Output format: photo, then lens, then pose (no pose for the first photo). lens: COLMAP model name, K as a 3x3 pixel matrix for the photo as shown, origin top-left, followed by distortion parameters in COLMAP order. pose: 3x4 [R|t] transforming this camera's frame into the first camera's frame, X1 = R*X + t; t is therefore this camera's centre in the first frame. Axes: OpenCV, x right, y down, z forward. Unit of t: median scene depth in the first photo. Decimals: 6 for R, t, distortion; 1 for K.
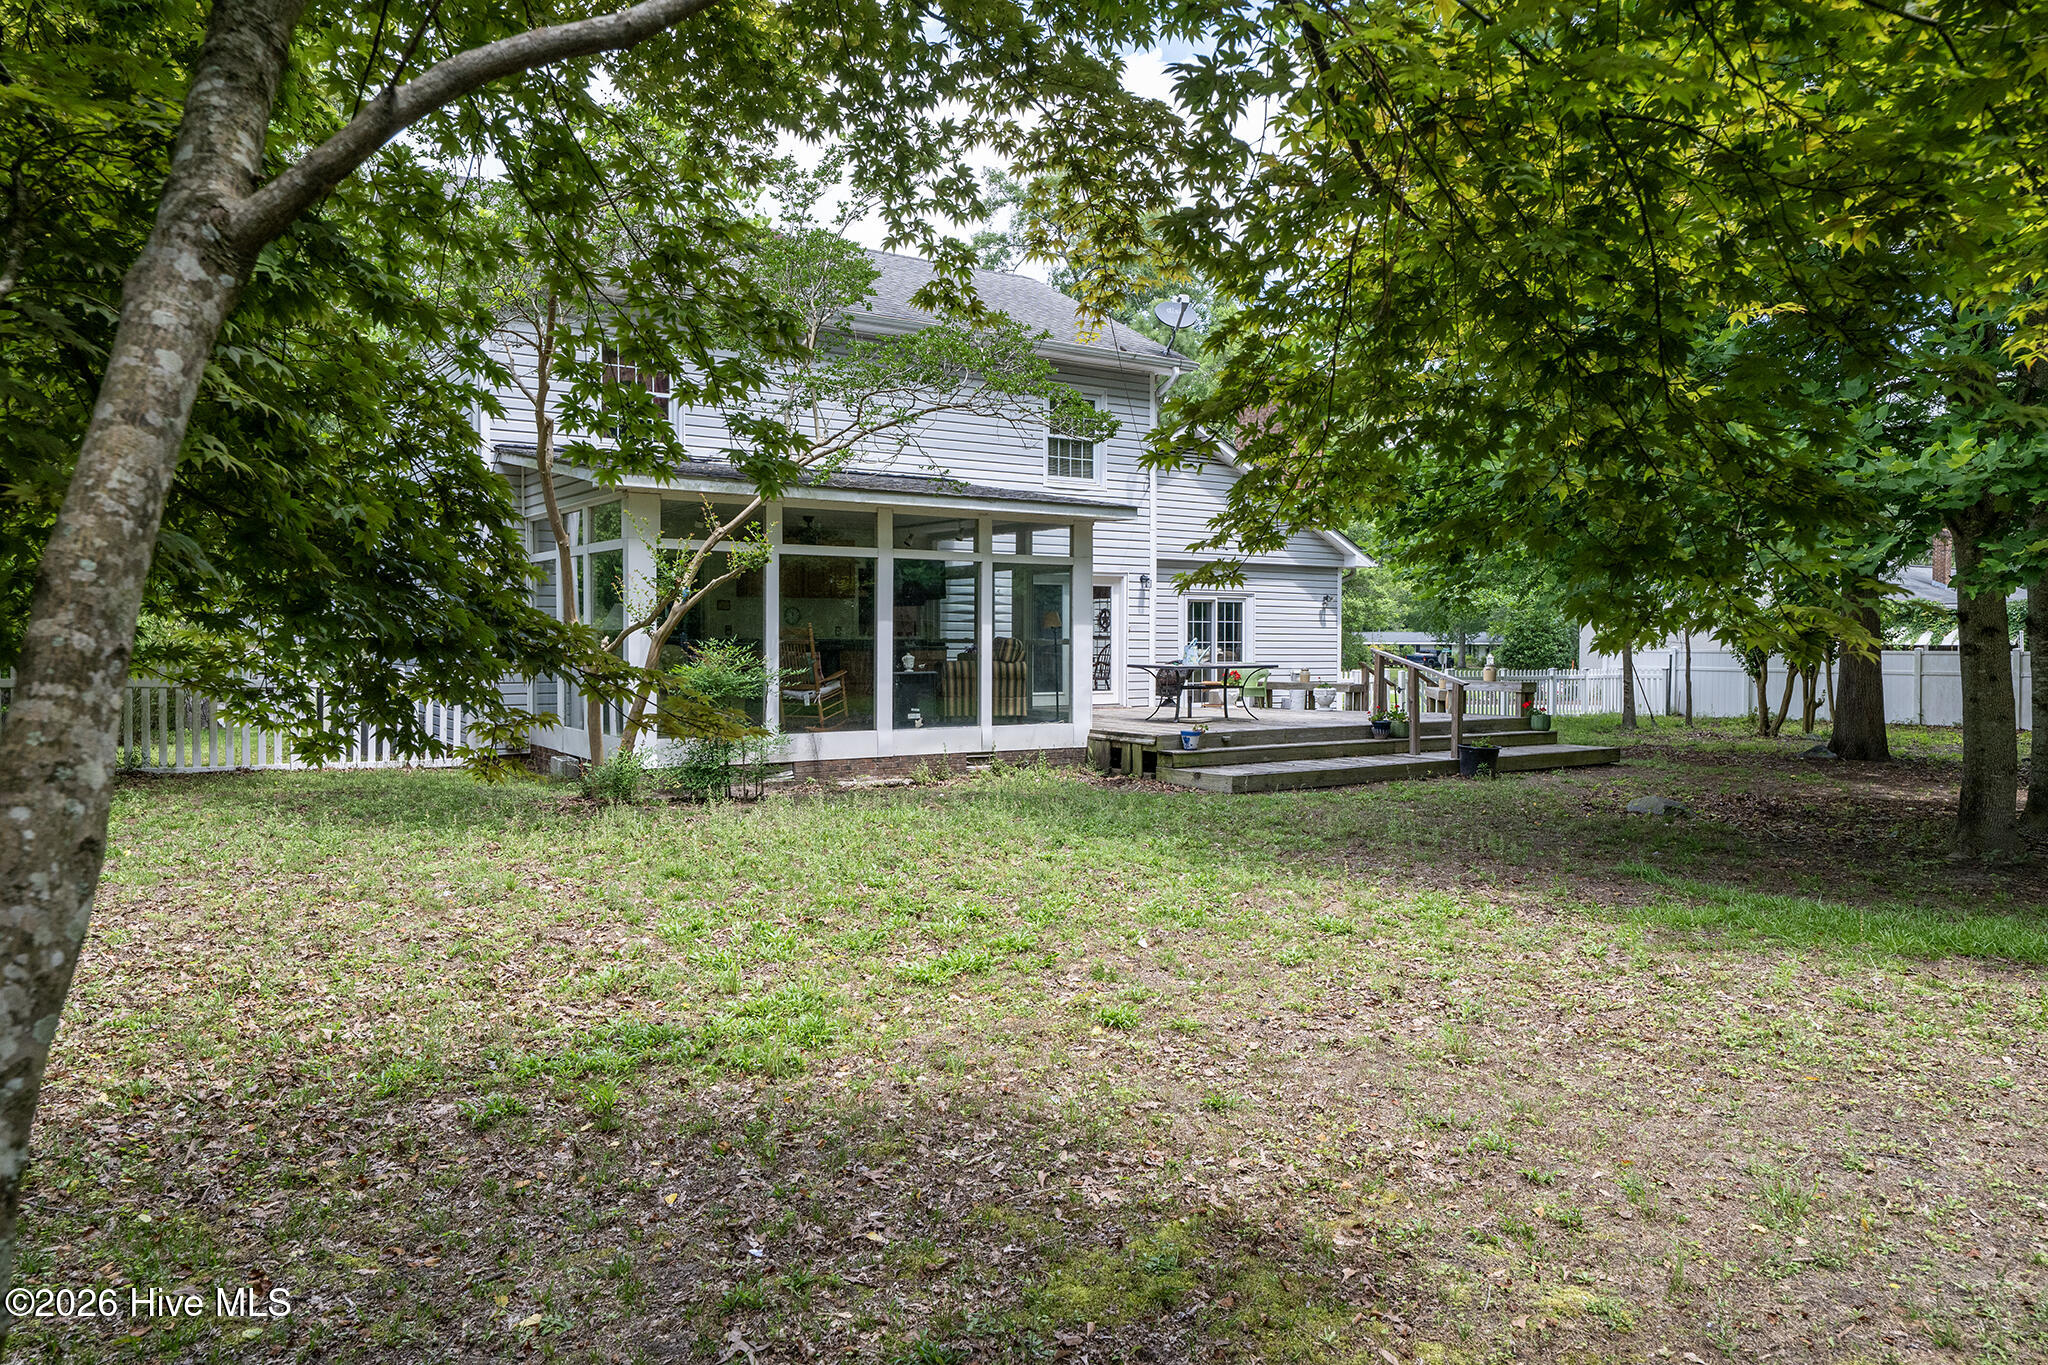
lens RADIAL K [[1385.7, 0, 1018.0], [0, 1385.7, 677.2], [0, 0, 1]] dist [0.003653, 0.000160]
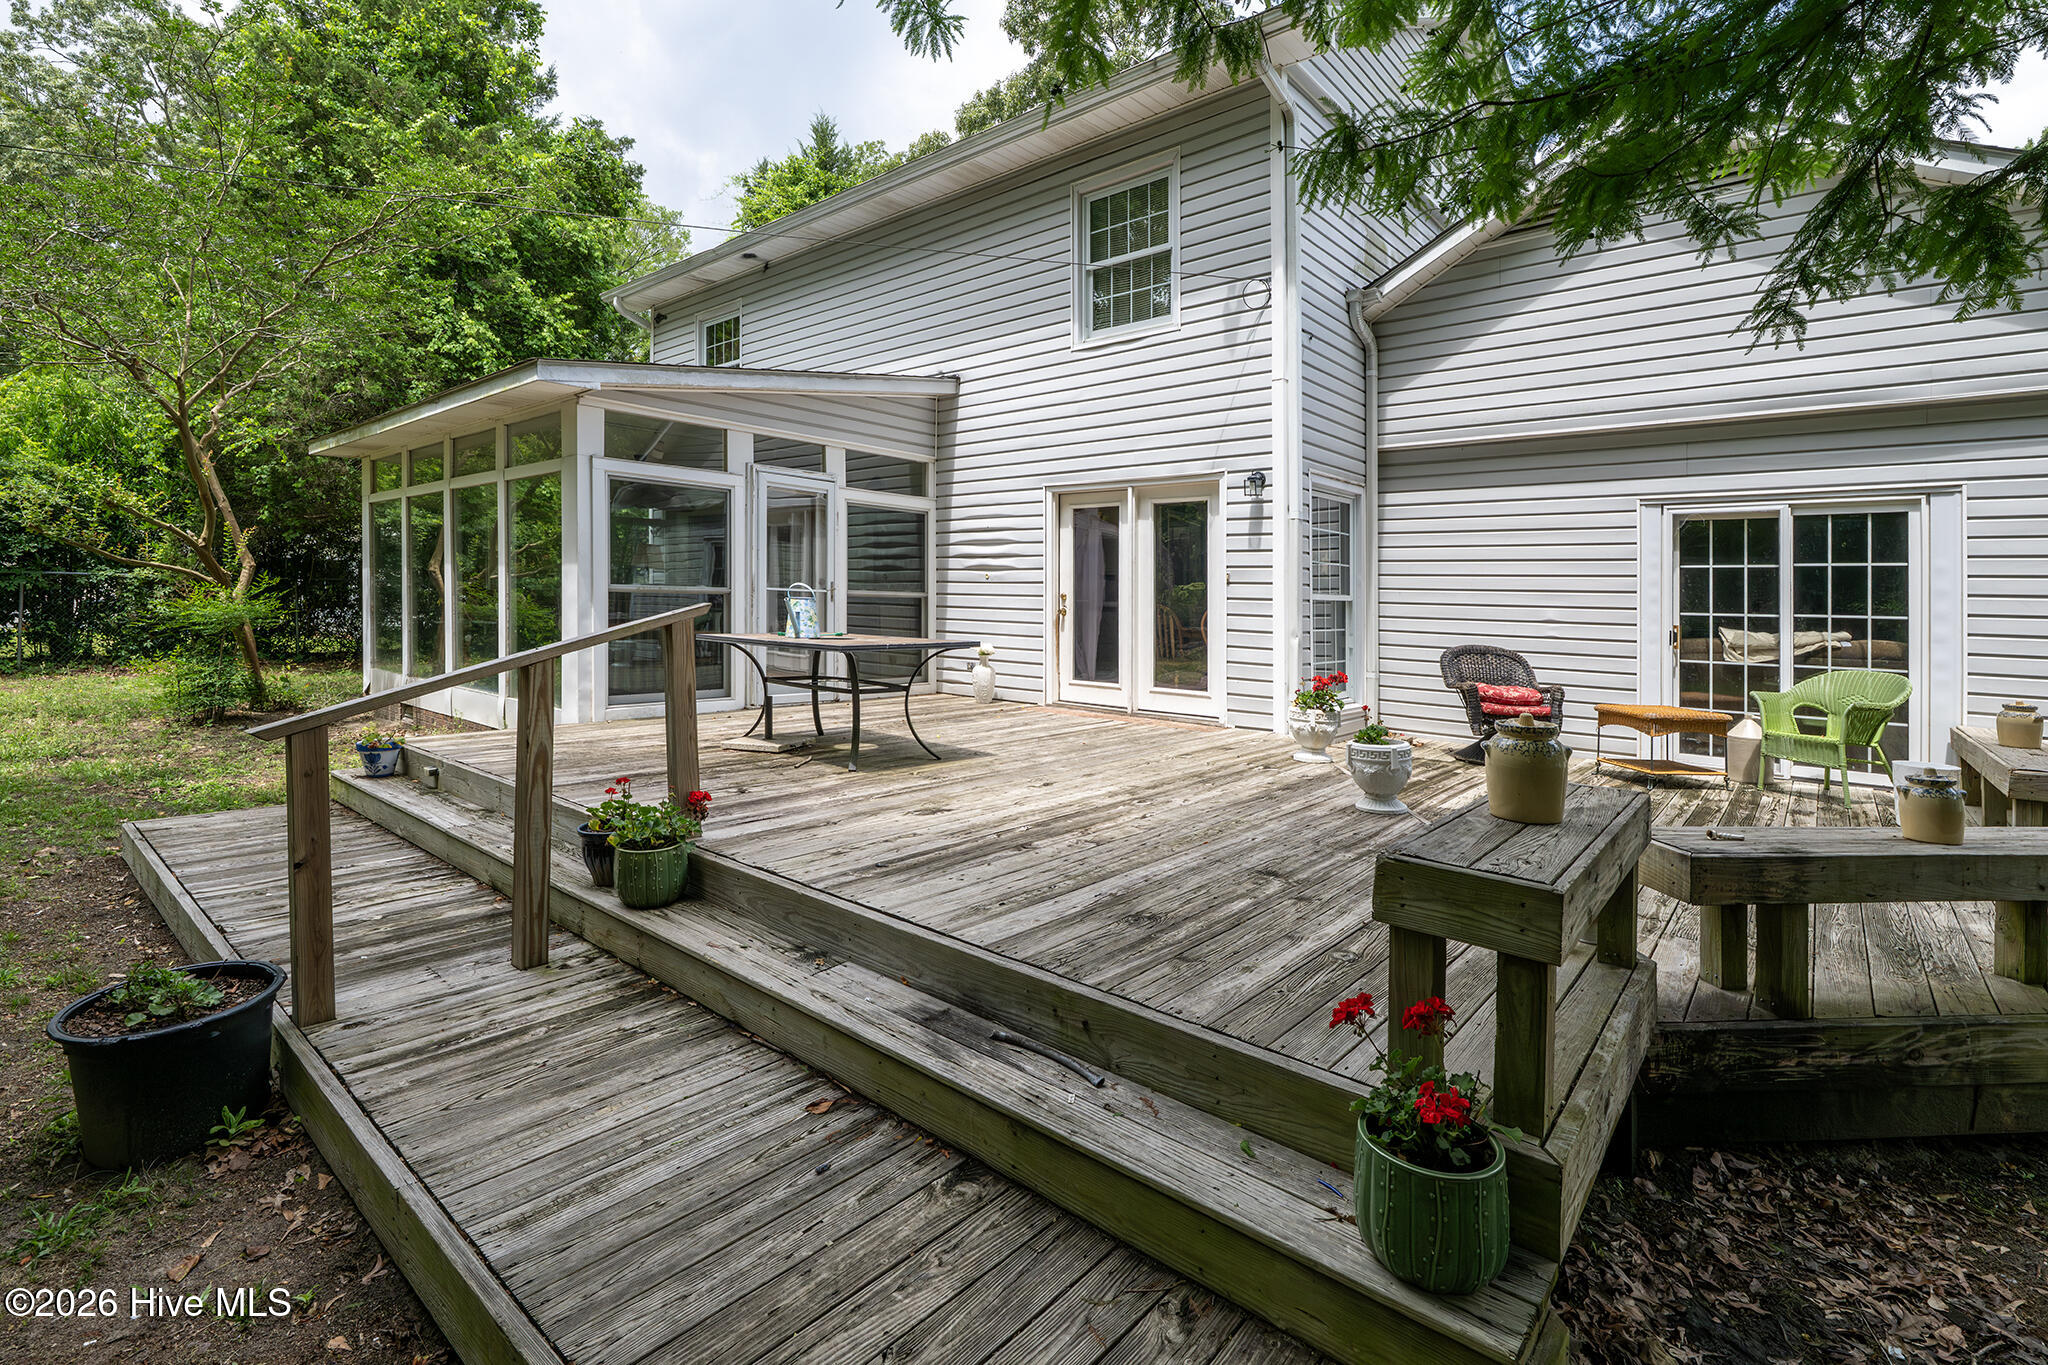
lens RADIAL K [[941.7, 0, 1020.6], [0, 941.7, 584.3], [0, 0, 1]] dist [0.000043, -0.000426]
pose [[0.264726, -0.012467, -0.964243, 0.501019], [-0.049050, 0.998448, -0.026375, -0.023870], [0.963076, 0.054278, 0.263703, 1.033511]]
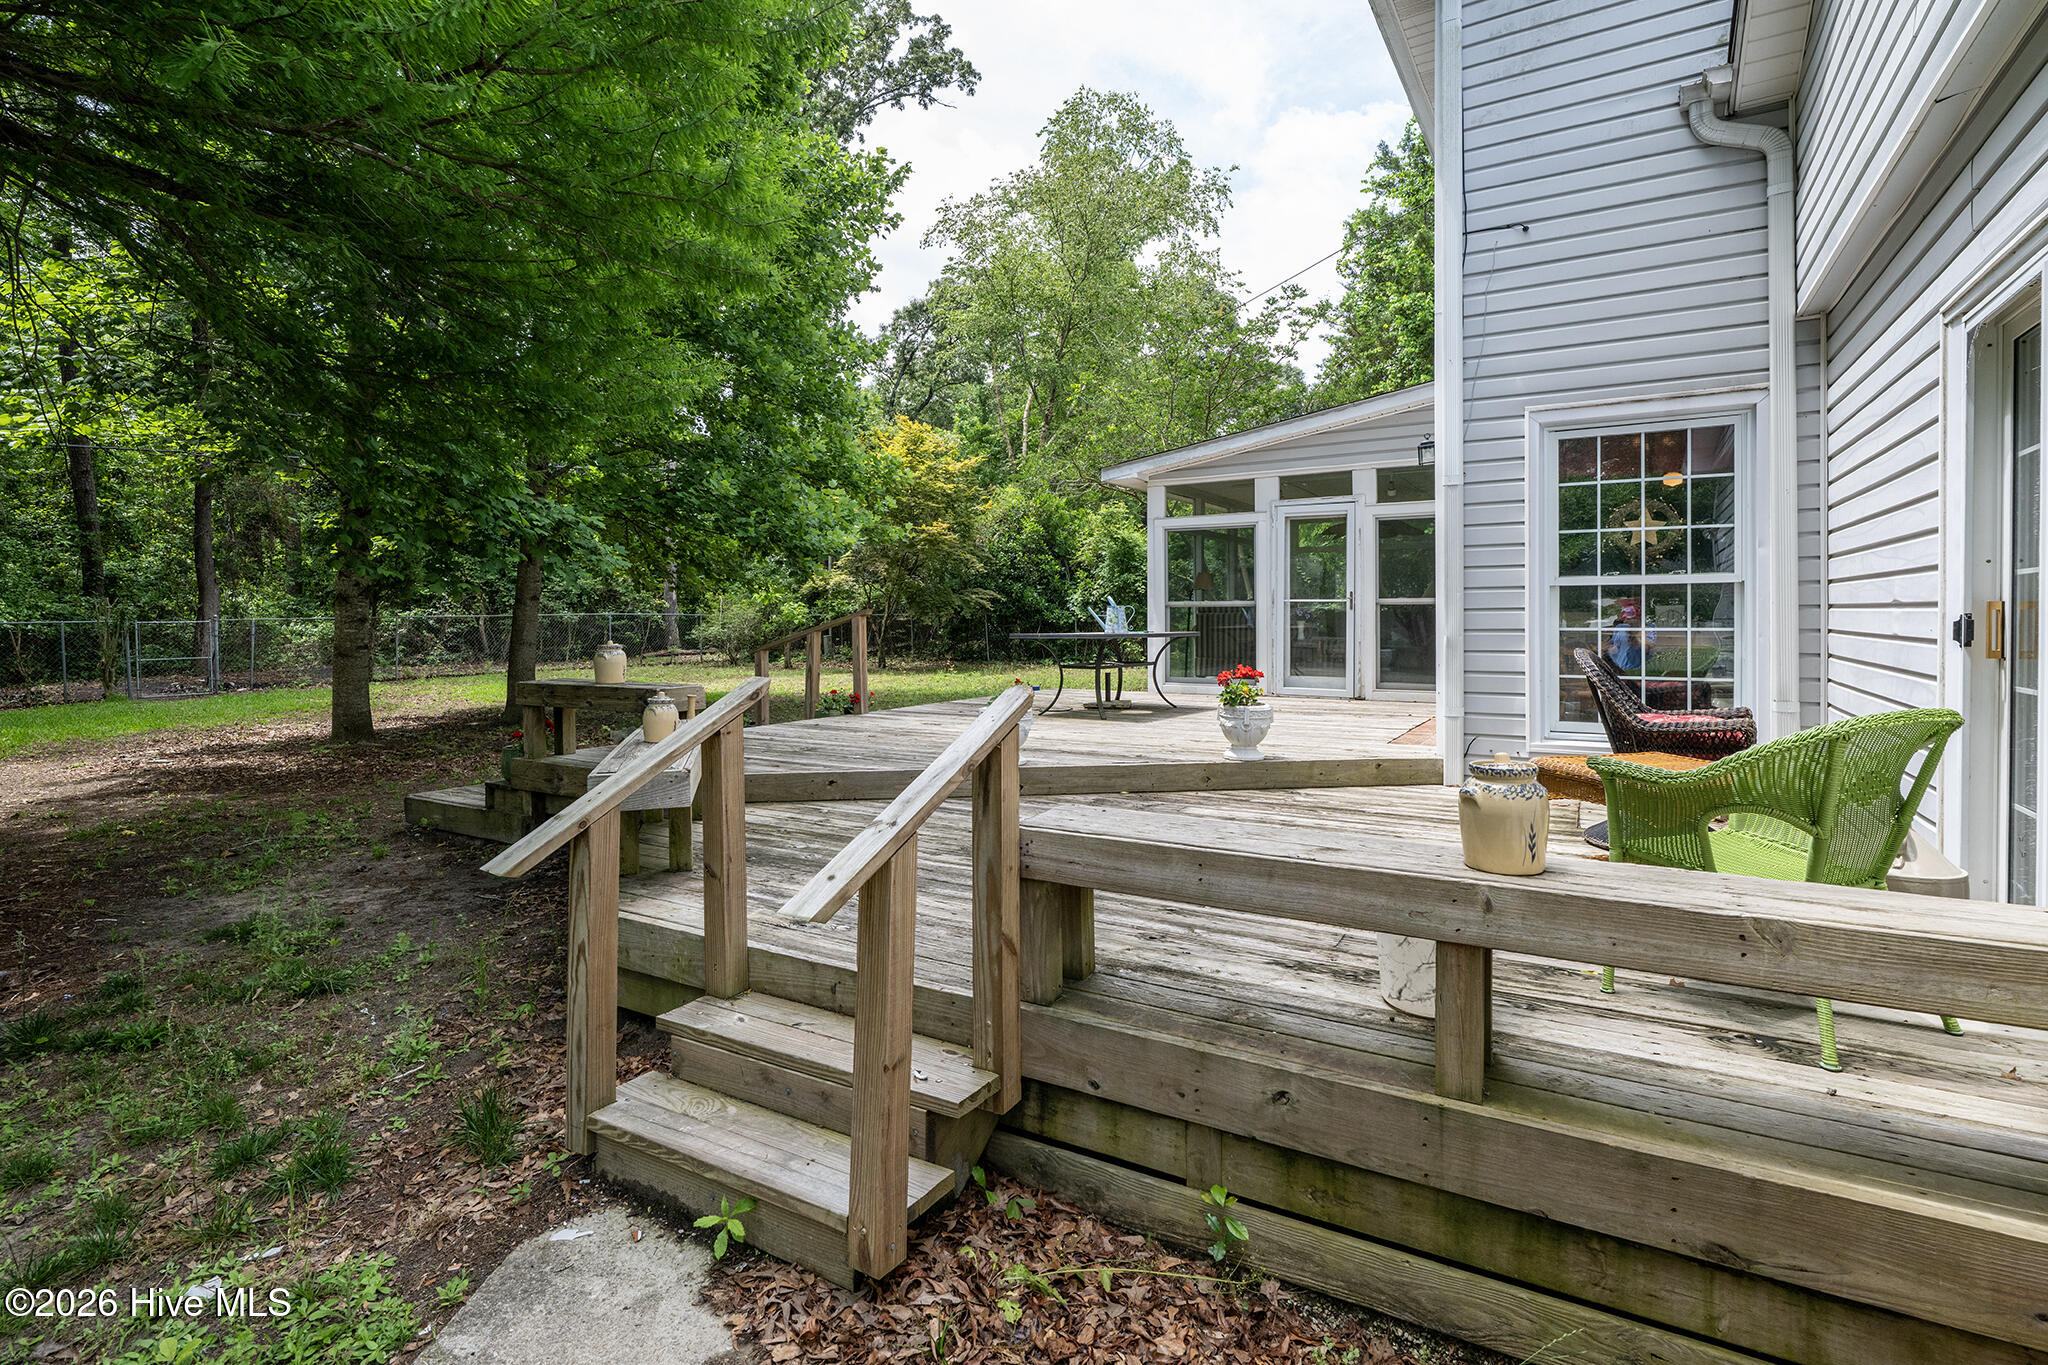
lens RADIAL K [[953.2, 0, 1057.7], [0, 953.2, 625.6], [0, 0, 1]] dist [-0.002365, 0.000915]
pose [[-0.890662, 0.004711, -0.454641, 0.402886], [-0.011678, 0.999379, 0.033234, -0.030318], [0.454515, 0.034910, -0.890055, 1.504731]]
